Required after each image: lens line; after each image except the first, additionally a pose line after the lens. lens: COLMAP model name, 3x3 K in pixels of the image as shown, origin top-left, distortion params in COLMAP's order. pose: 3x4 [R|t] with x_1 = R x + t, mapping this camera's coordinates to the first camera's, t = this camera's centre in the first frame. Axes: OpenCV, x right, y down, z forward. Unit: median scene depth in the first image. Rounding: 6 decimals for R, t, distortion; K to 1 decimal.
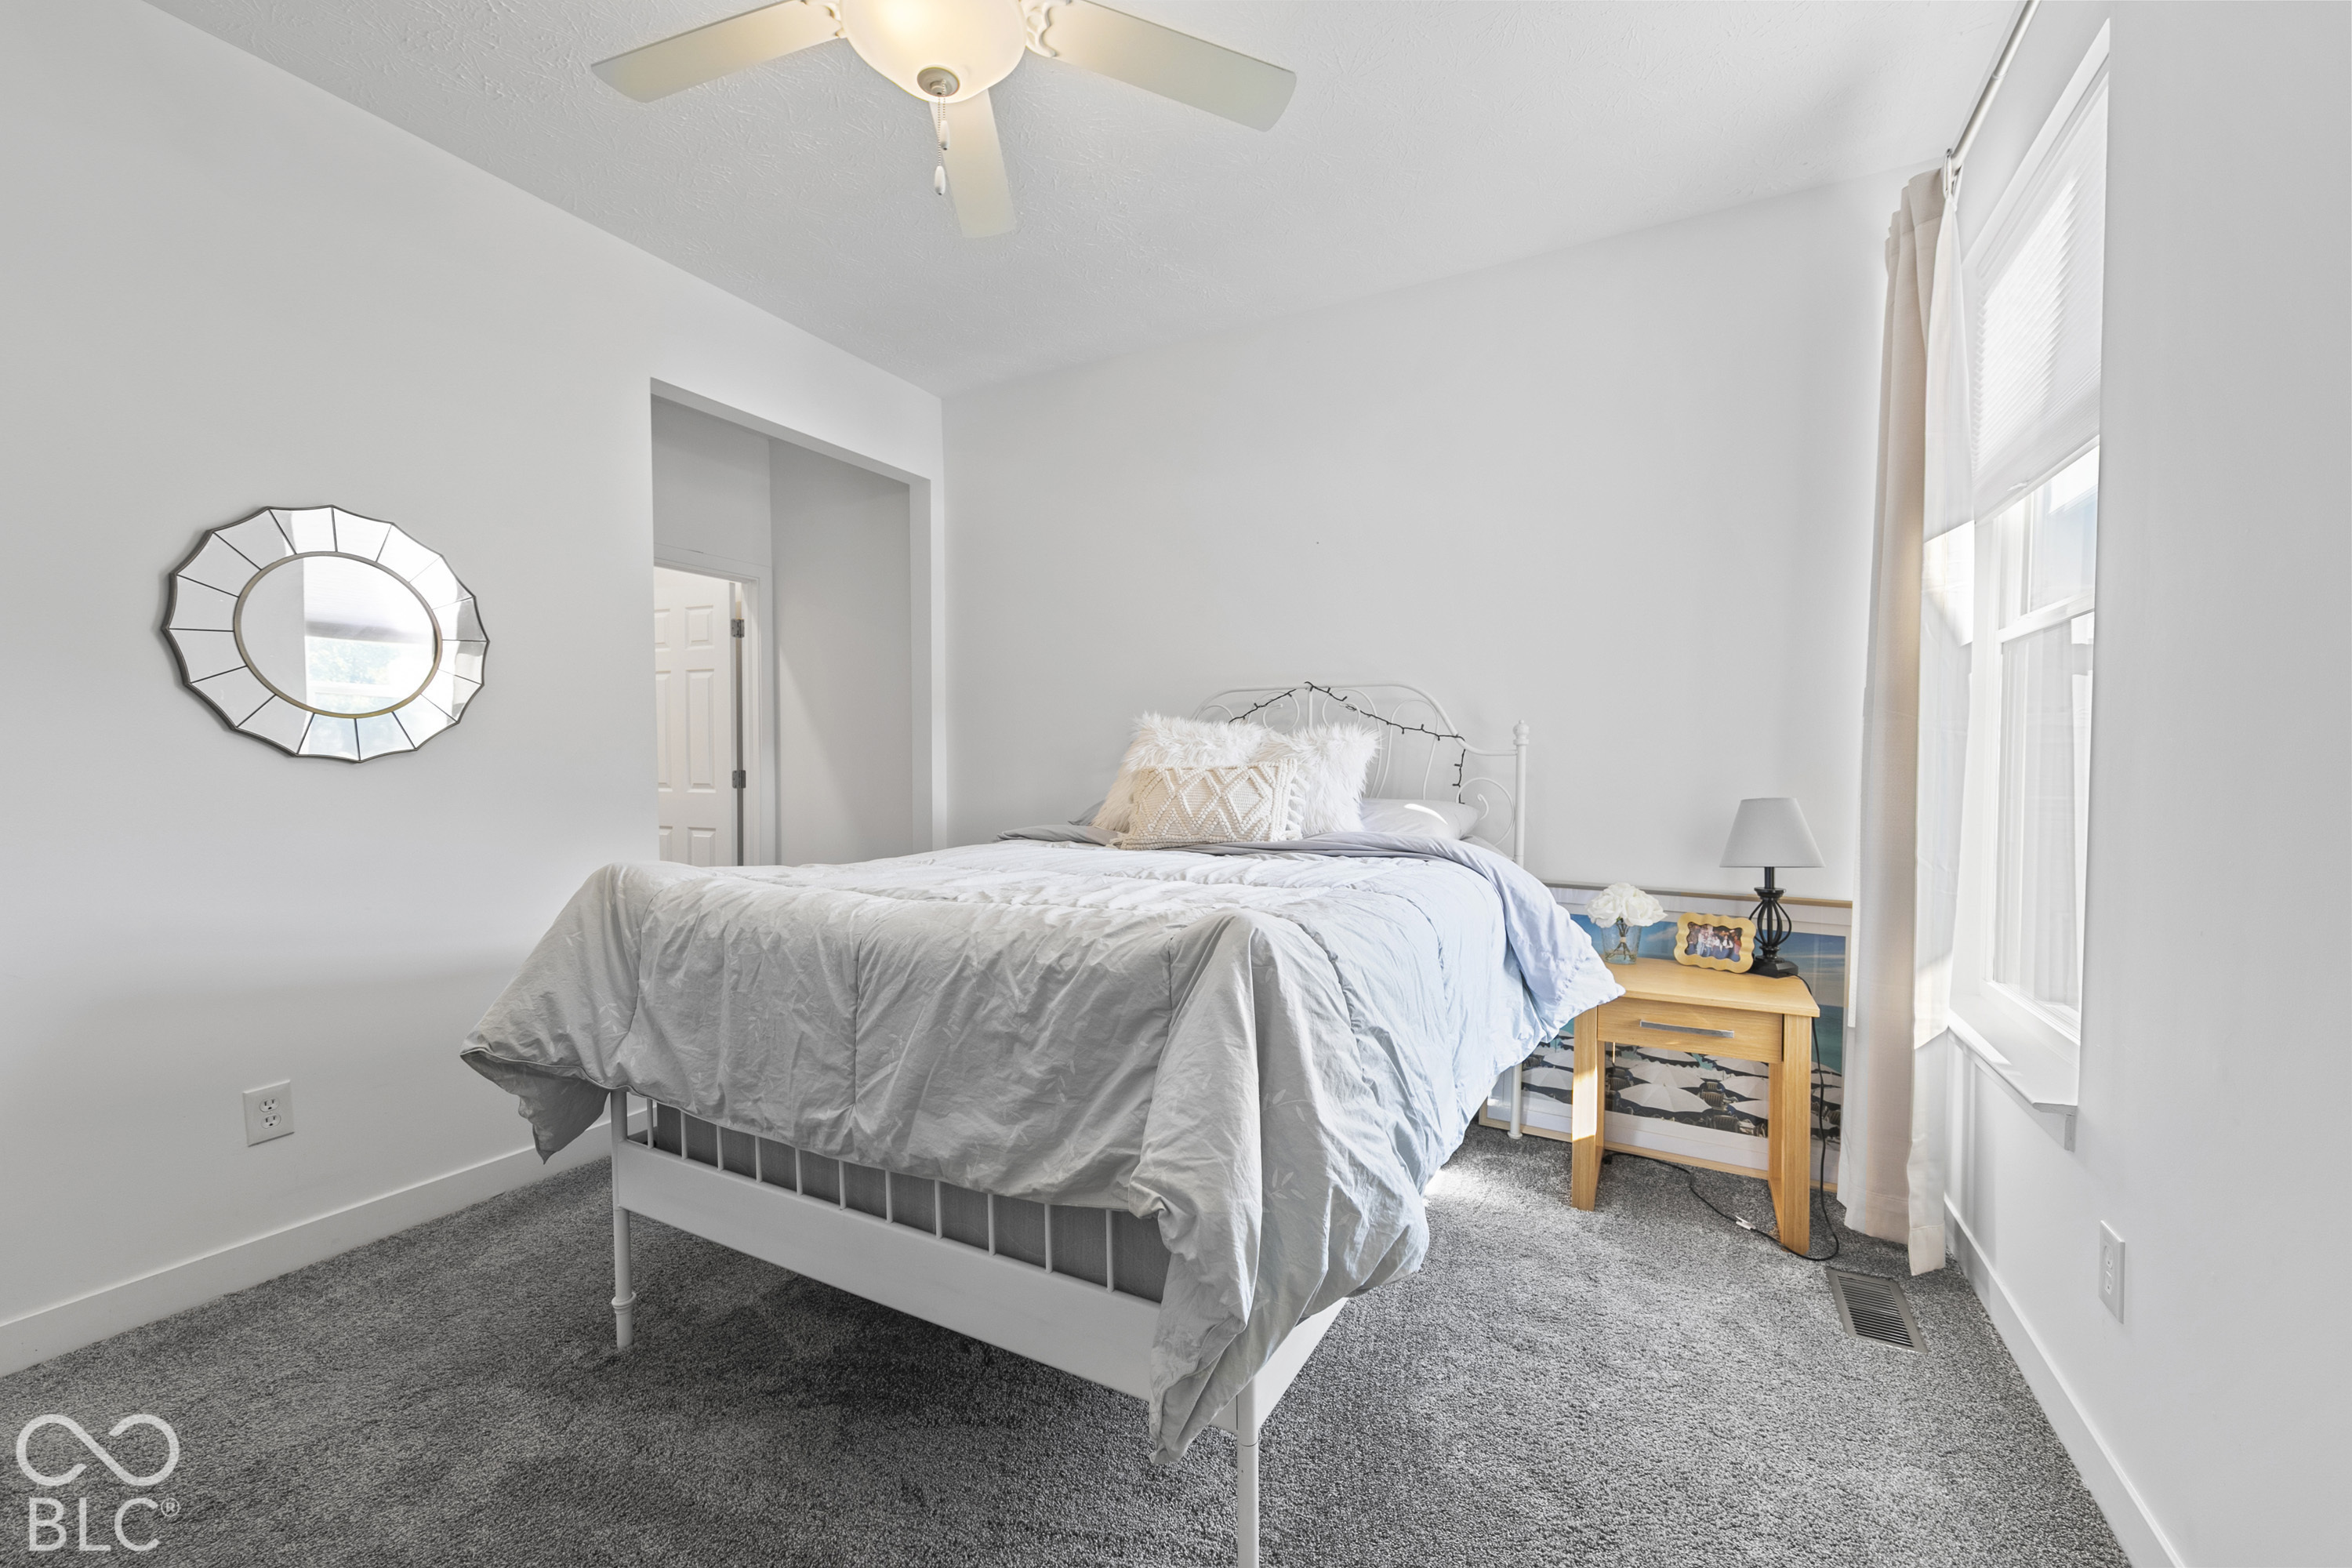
lens RADIAL K [[941.6, 0, 1176.0], [0, 941.6, 784.0], [0, 0, 1]] dist [0.000497, -0.000058]
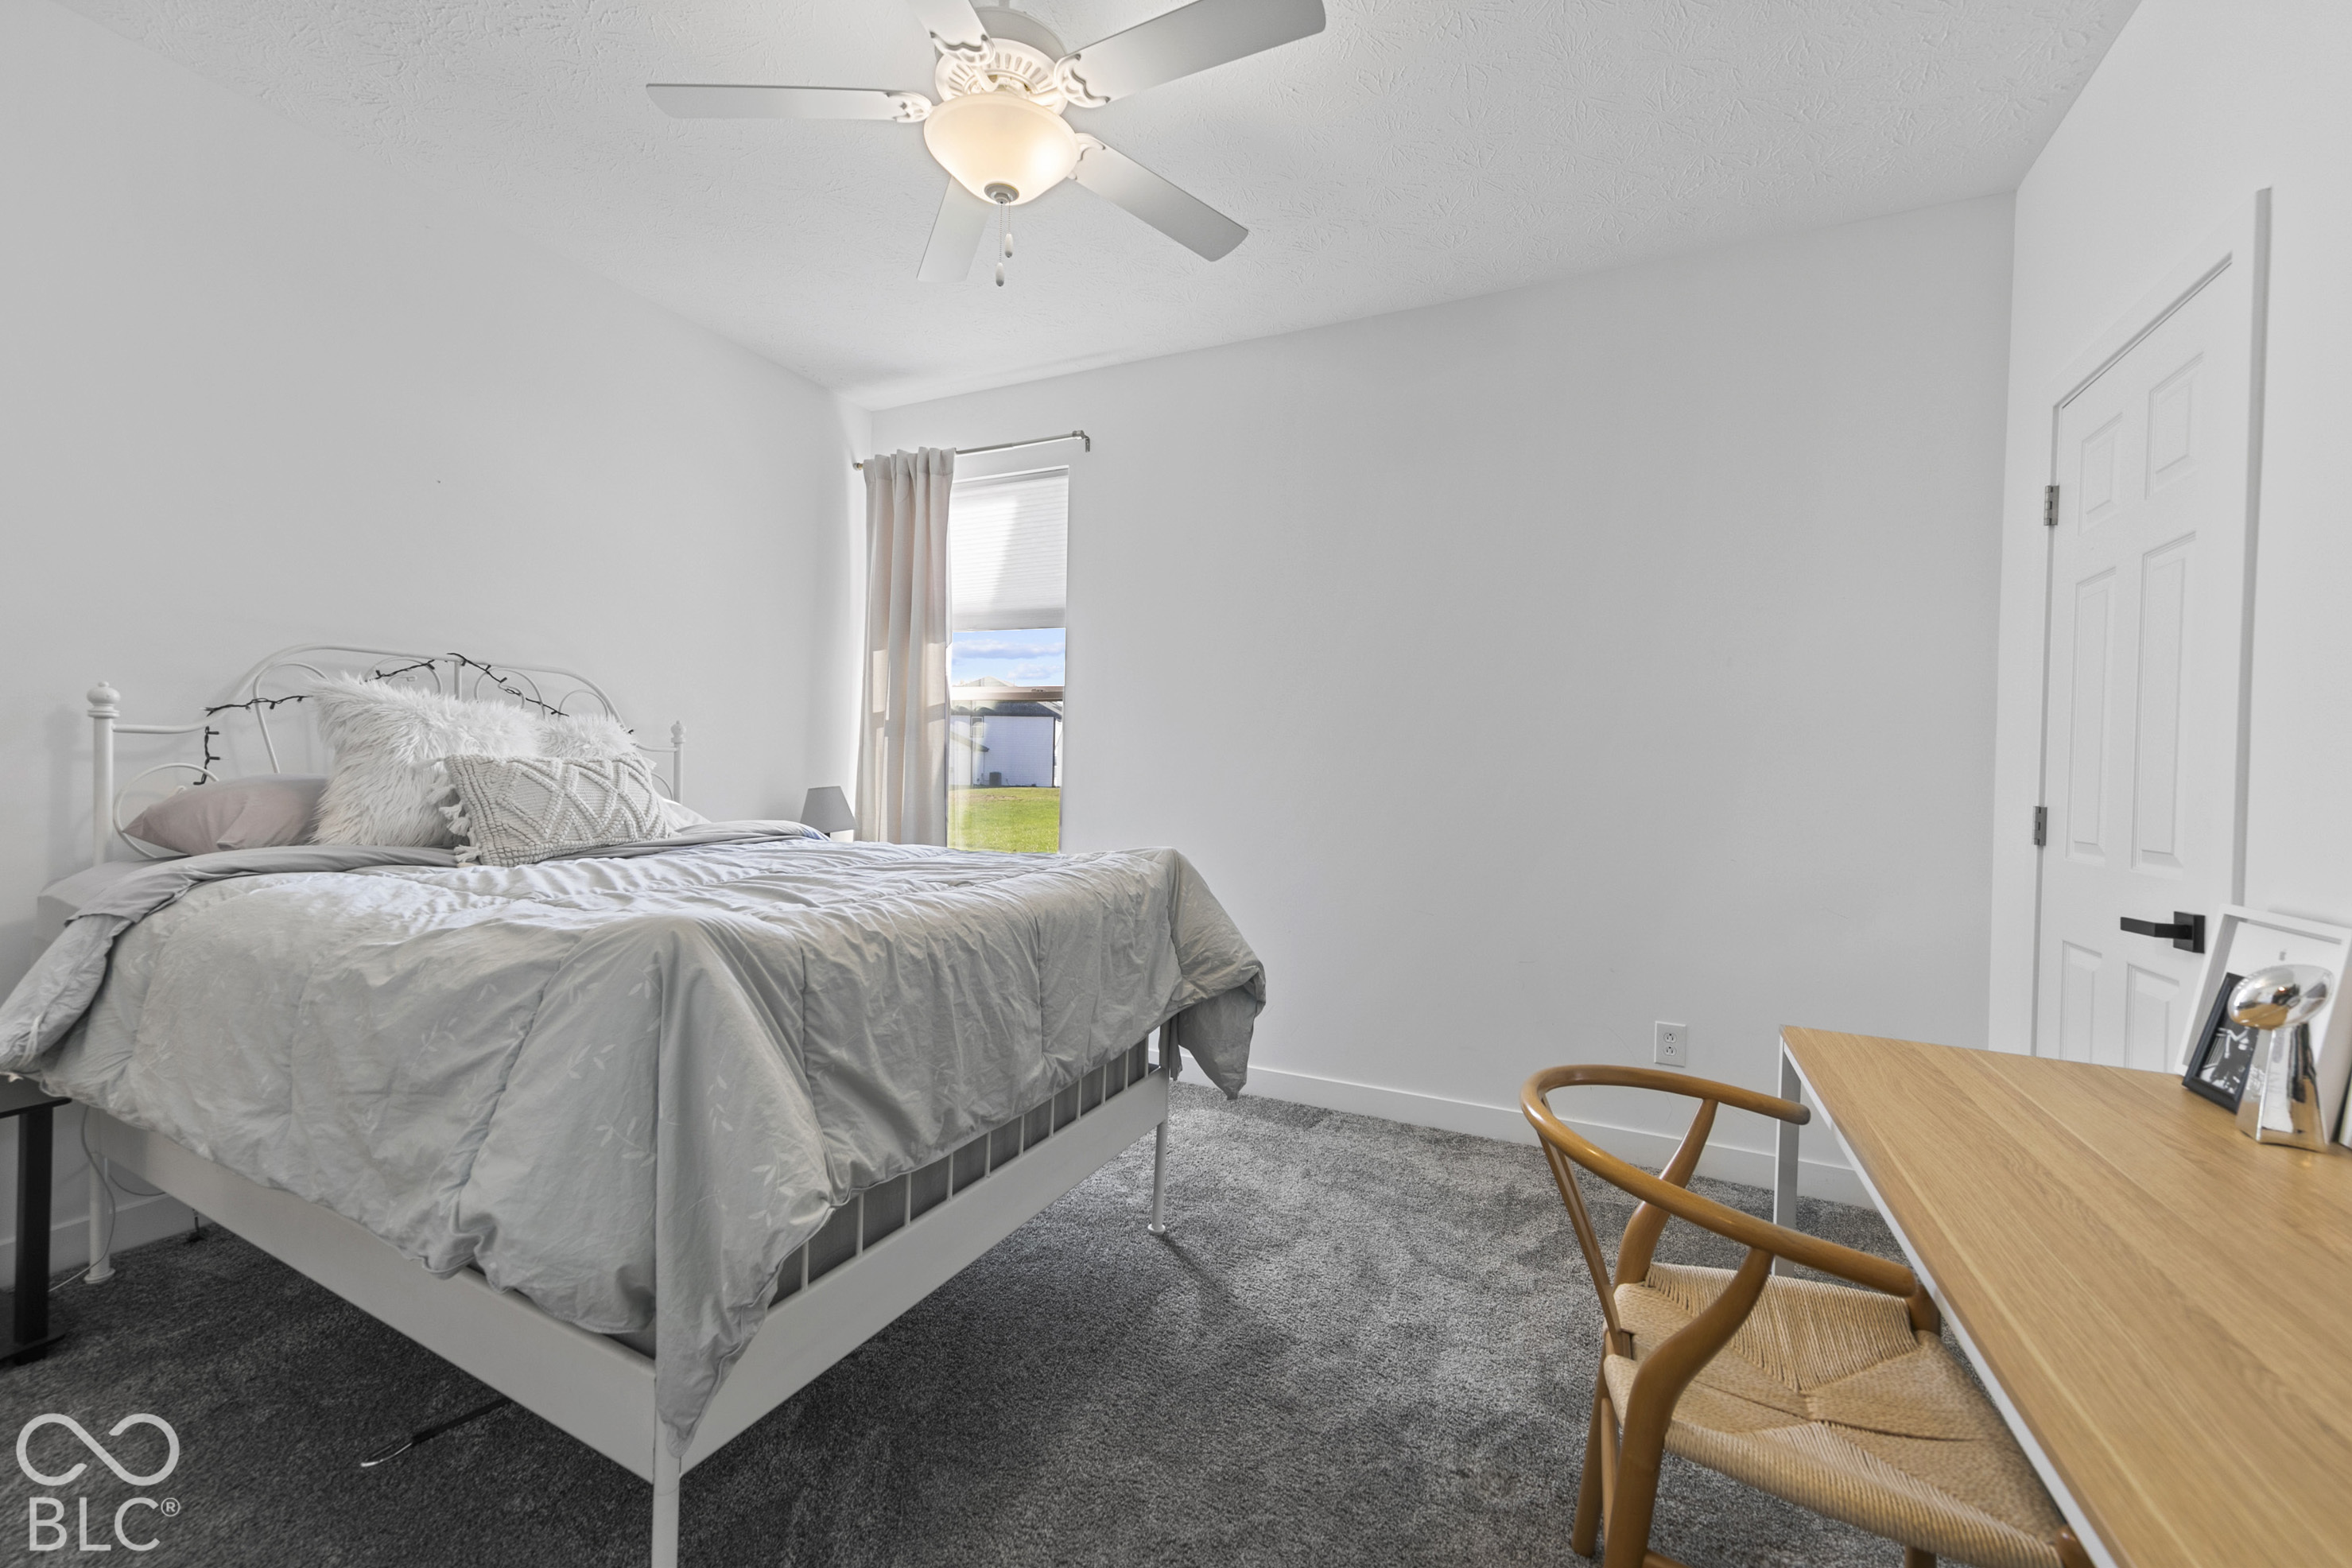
lens RADIAL K [[941.6, 0, 1176.0], [0, 941.6, 784.0], [0, 0, 1]] dist [0.000497, -0.000058]
pose [[-0.059836, -0.010806, 0.998150, -0.902178], [-0.006266, 0.999926, 0.010449, -0.009052], [-0.998189, -0.005630, -0.059899, 0.528100]]
